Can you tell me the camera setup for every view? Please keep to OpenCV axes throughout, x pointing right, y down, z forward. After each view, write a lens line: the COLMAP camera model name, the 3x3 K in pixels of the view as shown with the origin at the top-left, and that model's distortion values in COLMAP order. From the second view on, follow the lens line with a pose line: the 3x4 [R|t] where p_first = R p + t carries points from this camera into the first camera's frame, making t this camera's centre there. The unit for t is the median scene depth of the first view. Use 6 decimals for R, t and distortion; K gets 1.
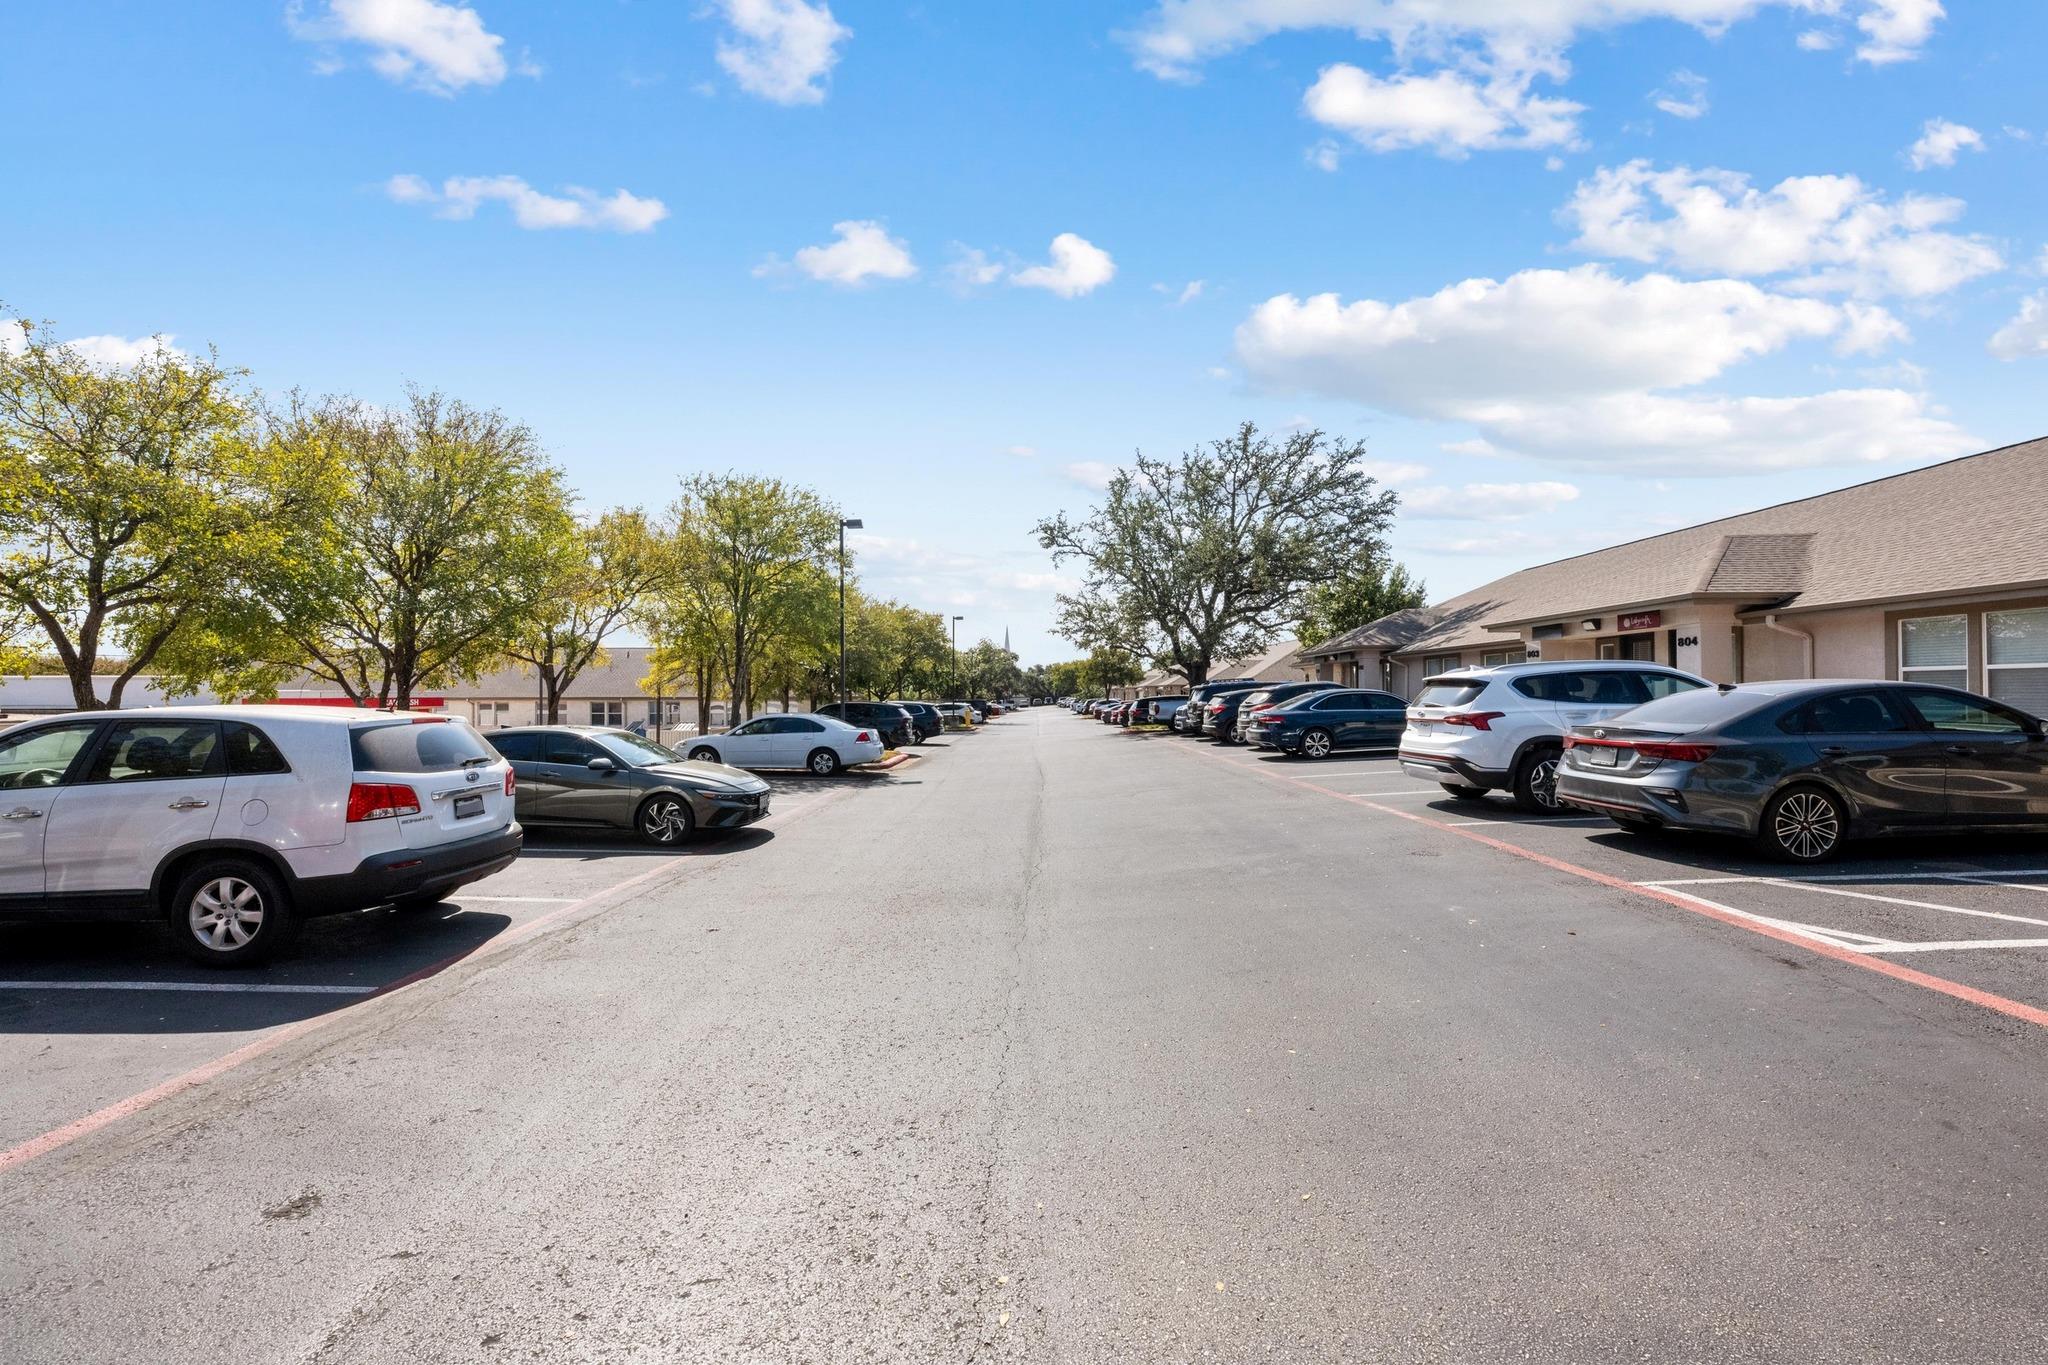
lens RADIAL K [[815.2, 0, 1024.6], [0, 815.2, 678.9], [0, 0, 1]] dist [-0.000260, 0.000114]
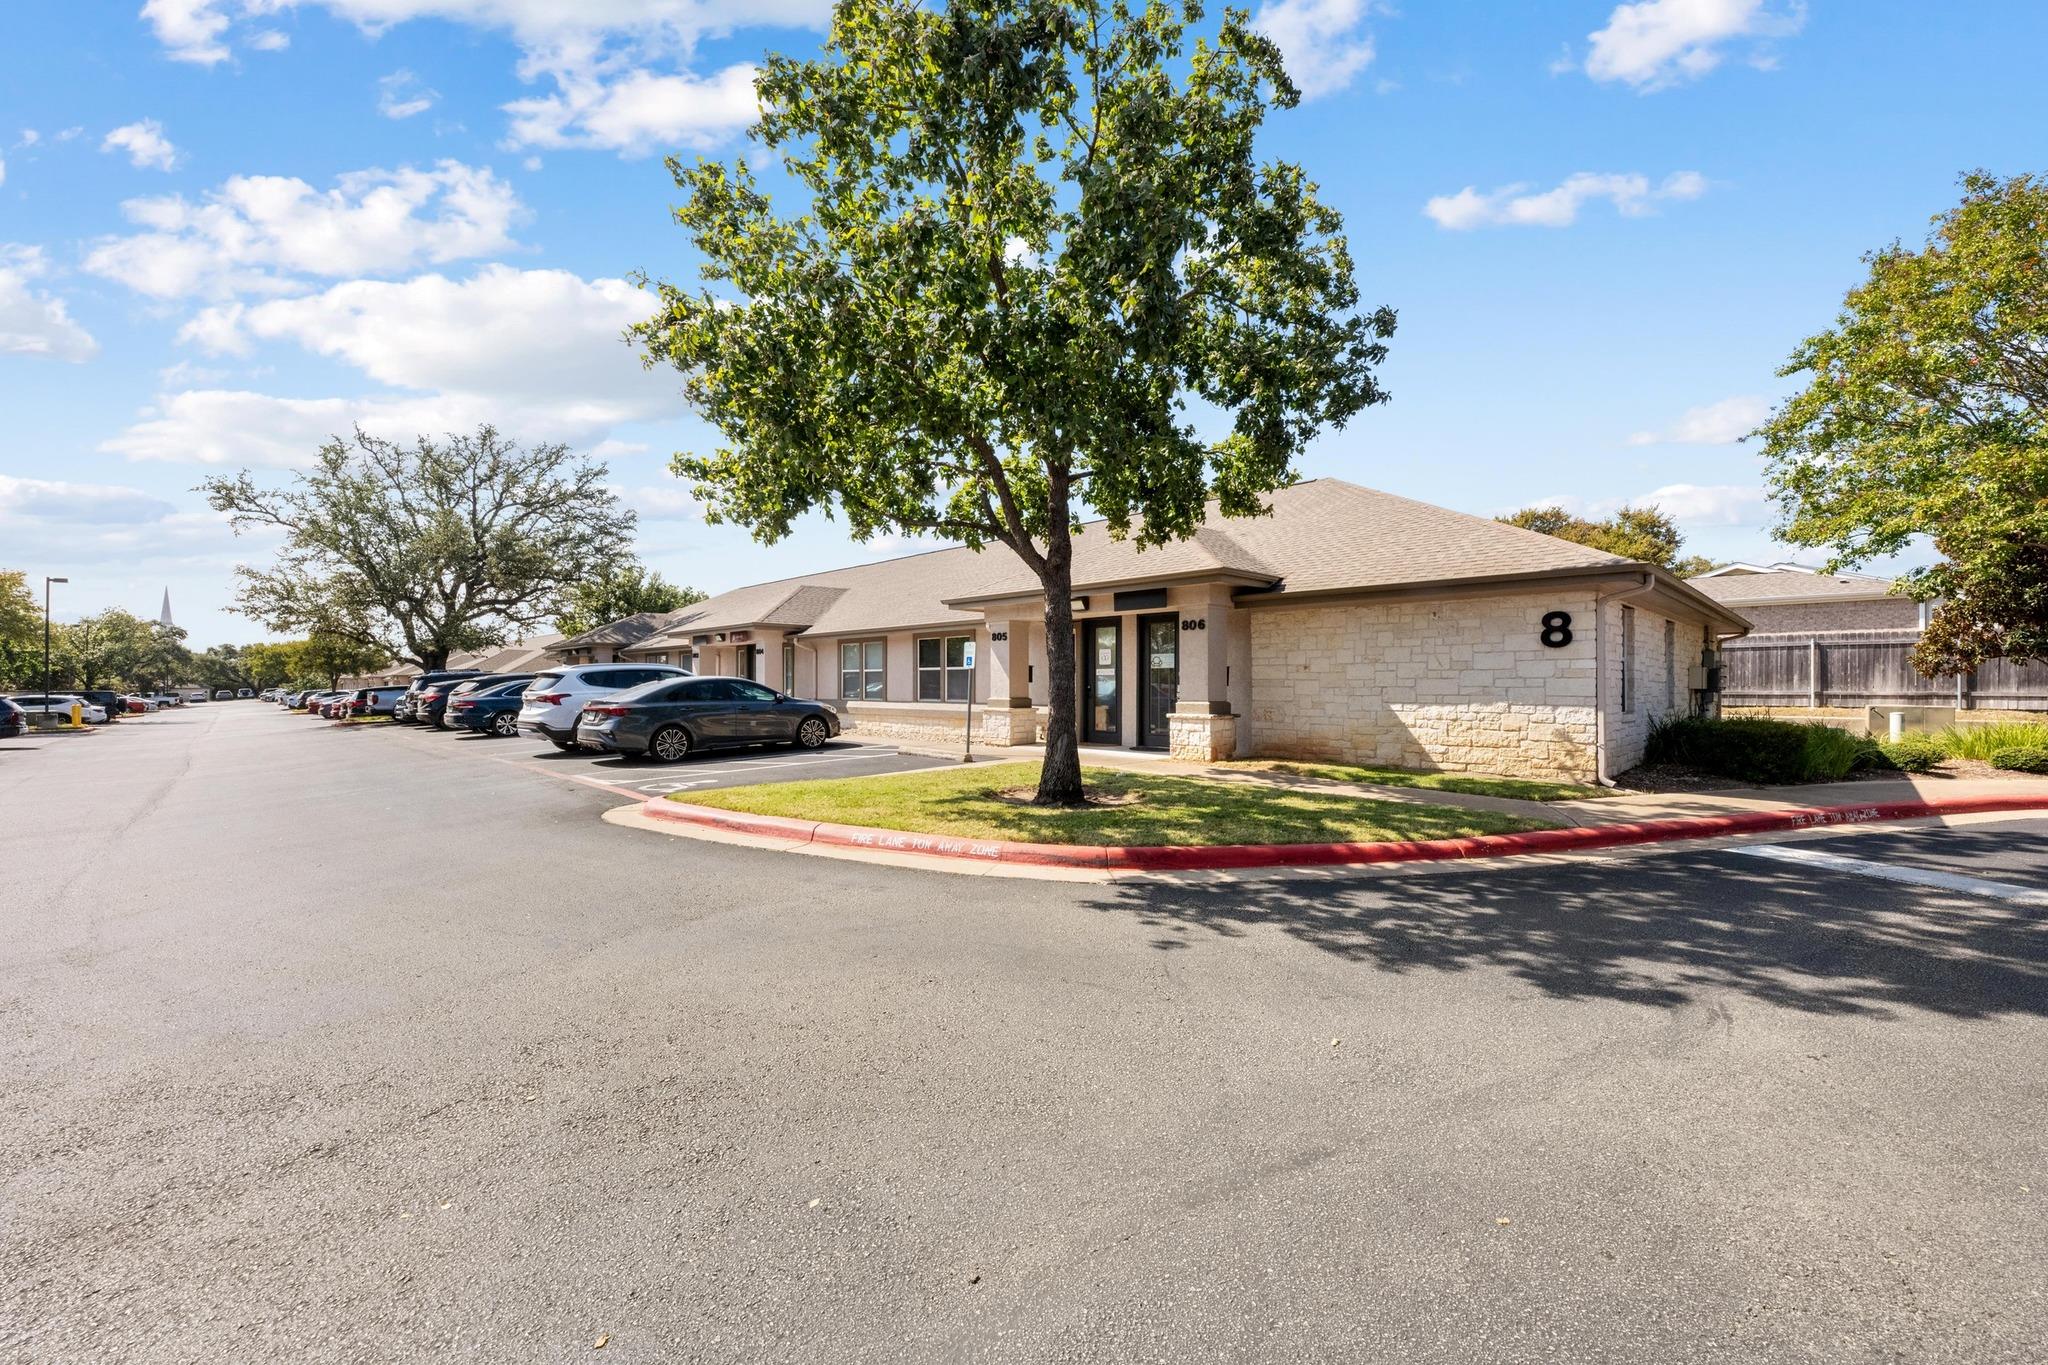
lens RADIAL K [[815.2, 0, 1024.6], [0, 815.2, 678.9], [0, 0, 1]] dist [-0.000260, 0.000114]
pose [[0.704567, 0.008877, 0.709582, 0.017476], [-0.016051, 0.999865, 0.003429, -0.002447], [-0.709456, -0.013805, 0.704615, -0.202874]]
